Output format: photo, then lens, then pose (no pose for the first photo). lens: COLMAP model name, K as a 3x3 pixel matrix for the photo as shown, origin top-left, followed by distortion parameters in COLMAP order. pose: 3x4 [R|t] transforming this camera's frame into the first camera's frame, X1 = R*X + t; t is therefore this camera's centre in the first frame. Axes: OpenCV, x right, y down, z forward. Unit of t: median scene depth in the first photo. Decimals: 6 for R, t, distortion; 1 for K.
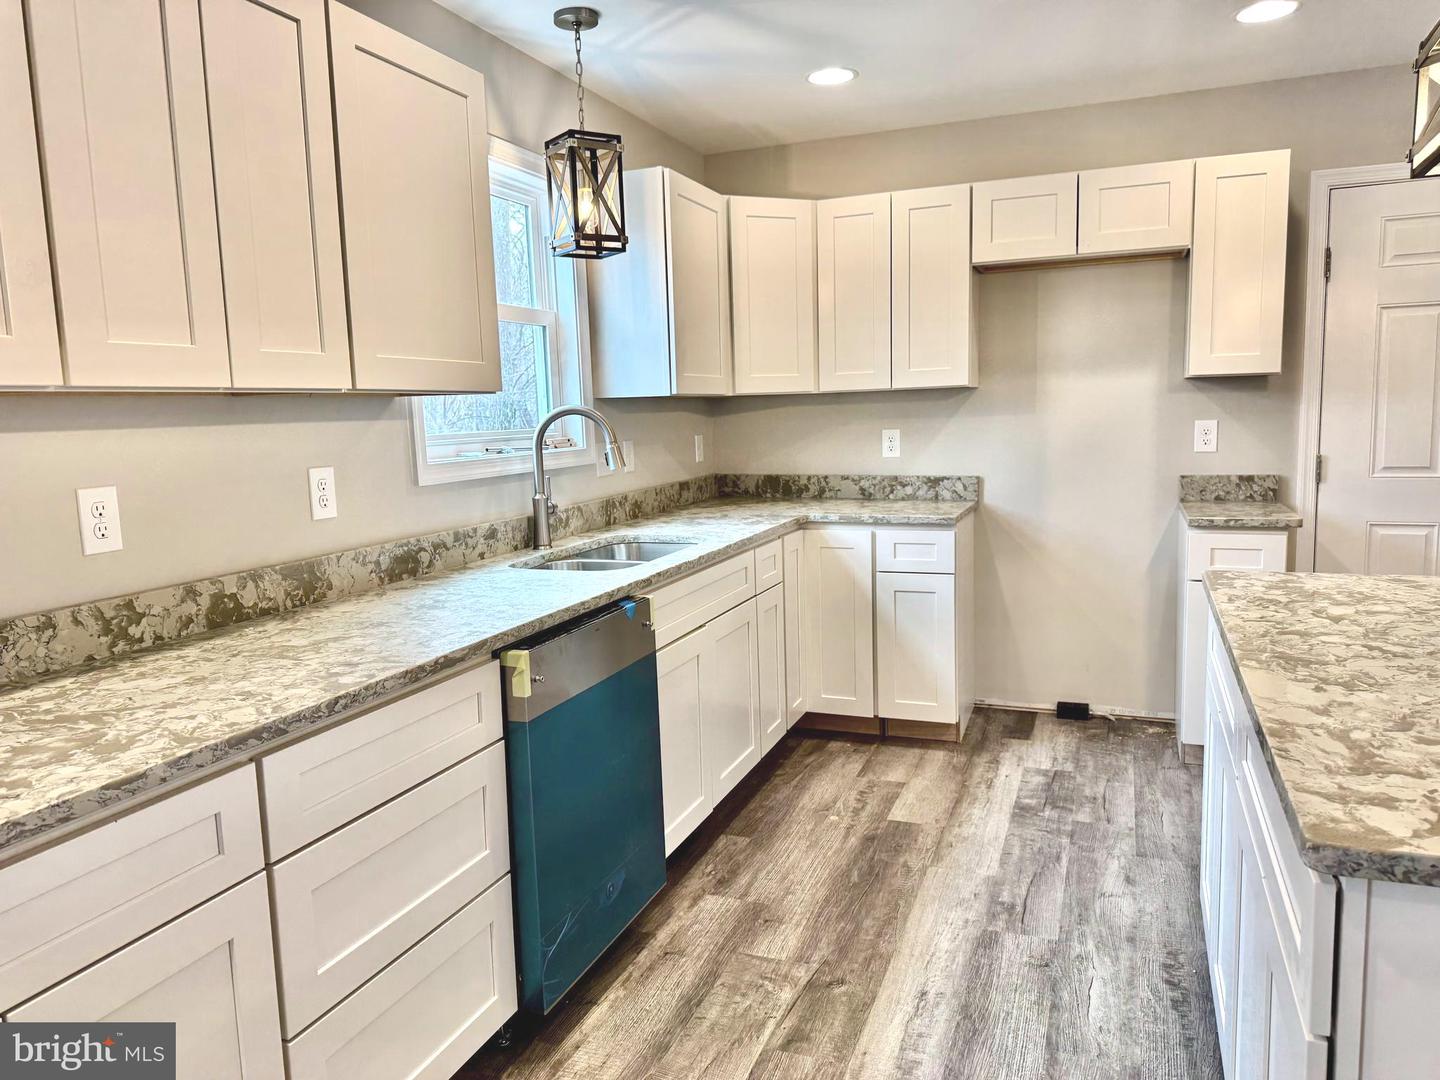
lens RADIAL K [[1016.6, 0, 718.2], [0, 1016.6, 534.1], [0, 0, 1]] dist [0.043294, -0.057364]
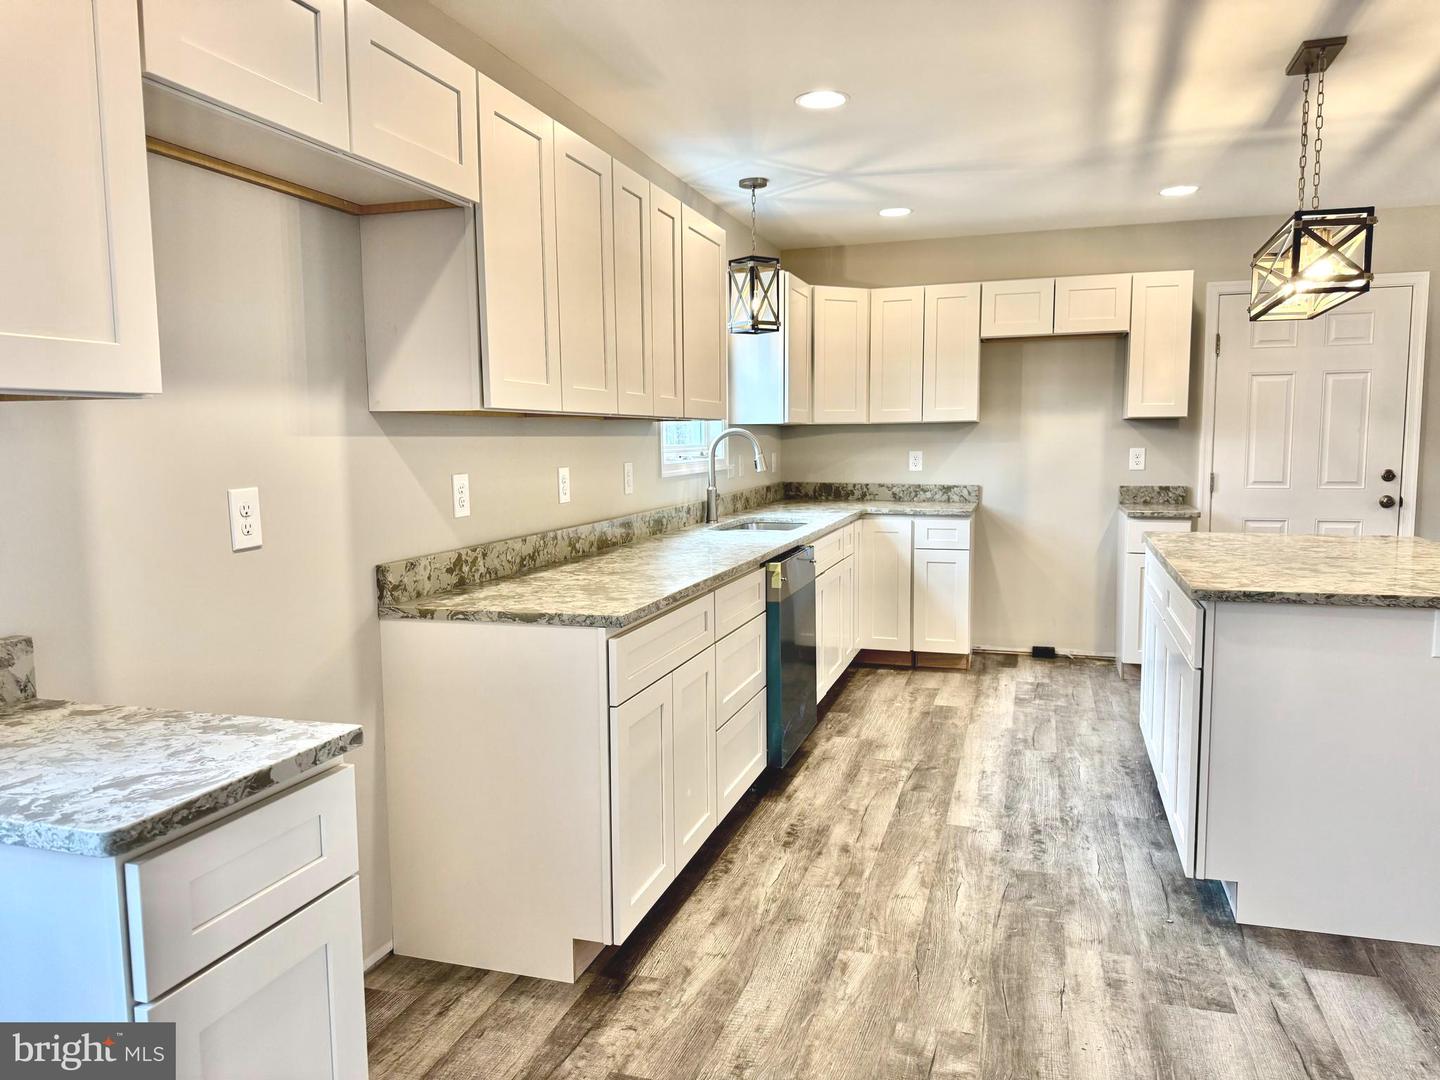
lens RADIAL K [[1016.6, 0, 705.8], [0, 1016.6, 538.9], [0, 0, 1]] dist [0.043294, -0.057364]
pose [[0.998111, 0.014288, 0.059759, -0.316691], [-0.012880, 0.999632, -0.023878, 0.086691], [-0.060078, 0.023063, 0.997927, -0.589498]]
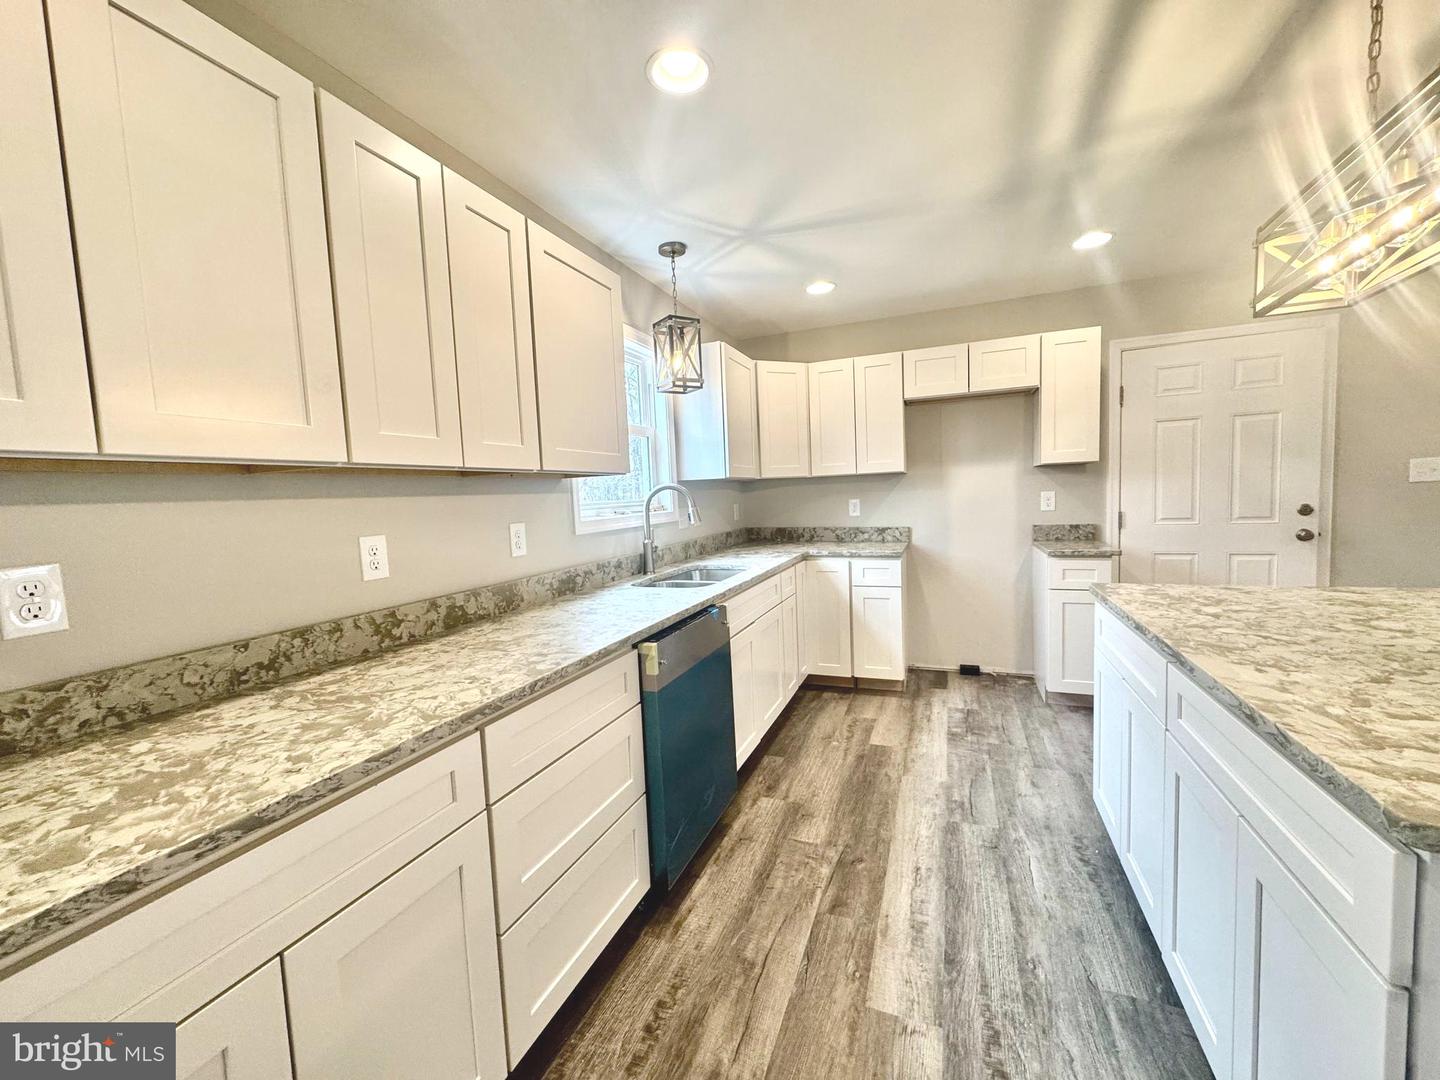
lens RADIAL K [[570.9, 0, 719.6], [0, 570.9, 537.2], [0, 0, 1]] dist [-0.004366, 0.000586]
pose [[0.999892, -0.011312, -0.009359, -0.063467], [0.010840, 0.998741, -0.048972, 0.001965], [0.009901, 0.048866, 0.998756, 0.119806]]
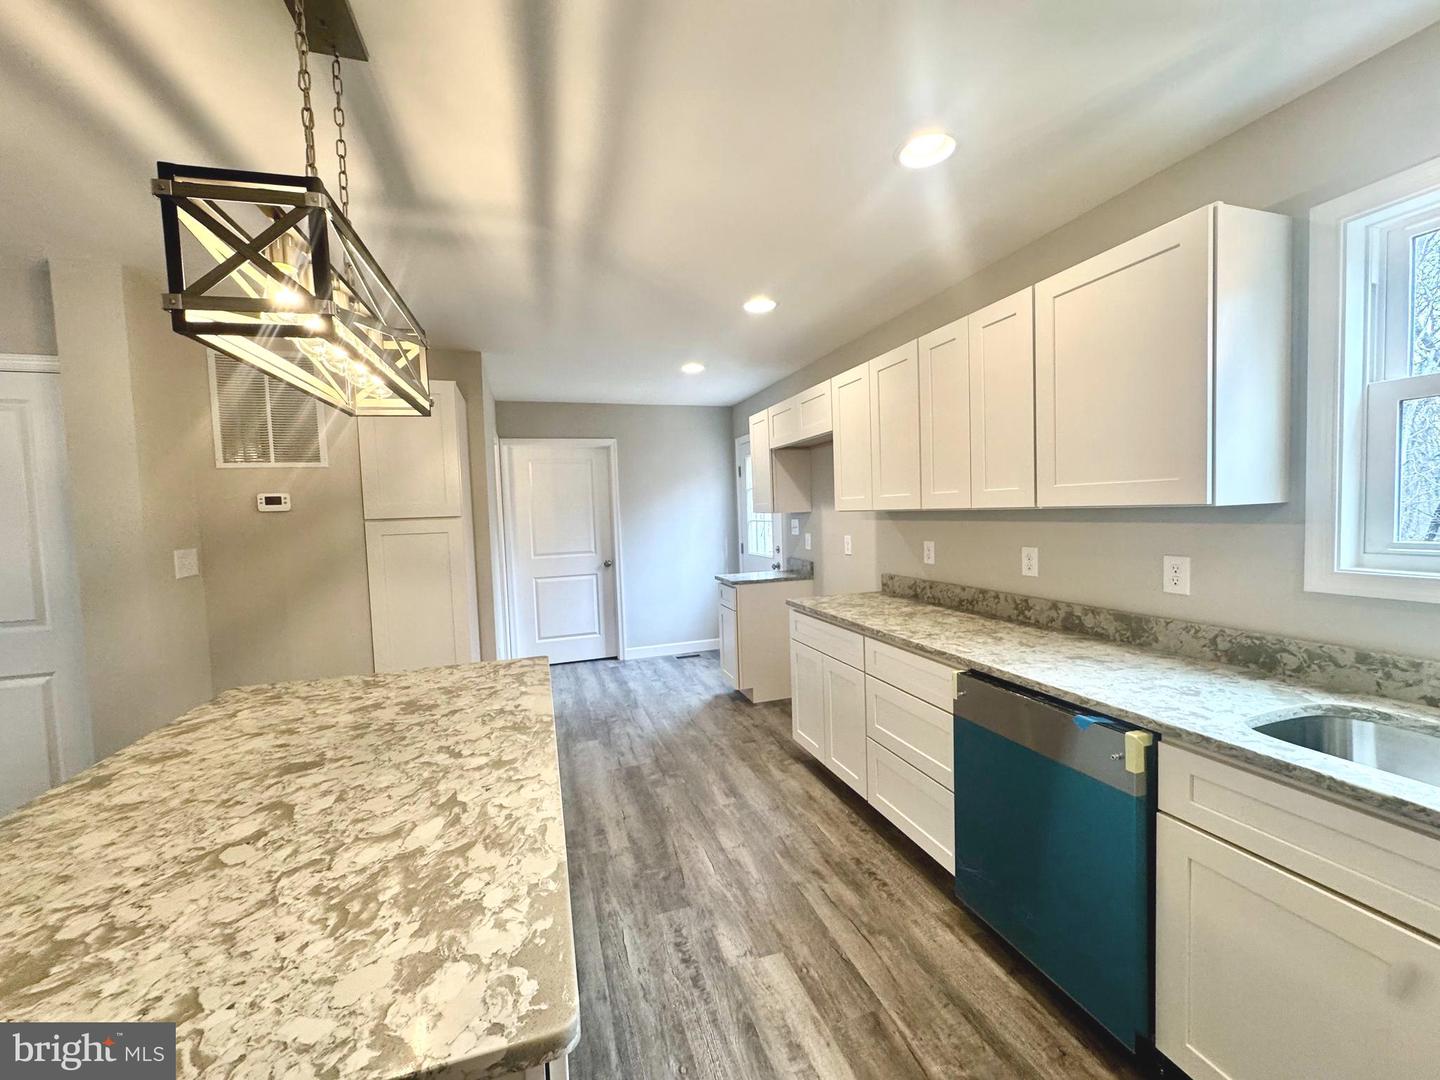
lens RADIAL K [[570.9, 0, 723.0], [0, 570.9, 537.3], [0, 0, 1]] dist [-0.004366, 0.000586]
pose [[-0.765884, 0.088338, -0.636882, 0.491728], [-0.019667, 0.986835, 0.160530, -0.176948], [0.642678, 0.135473, -0.754064, 1.047559]]
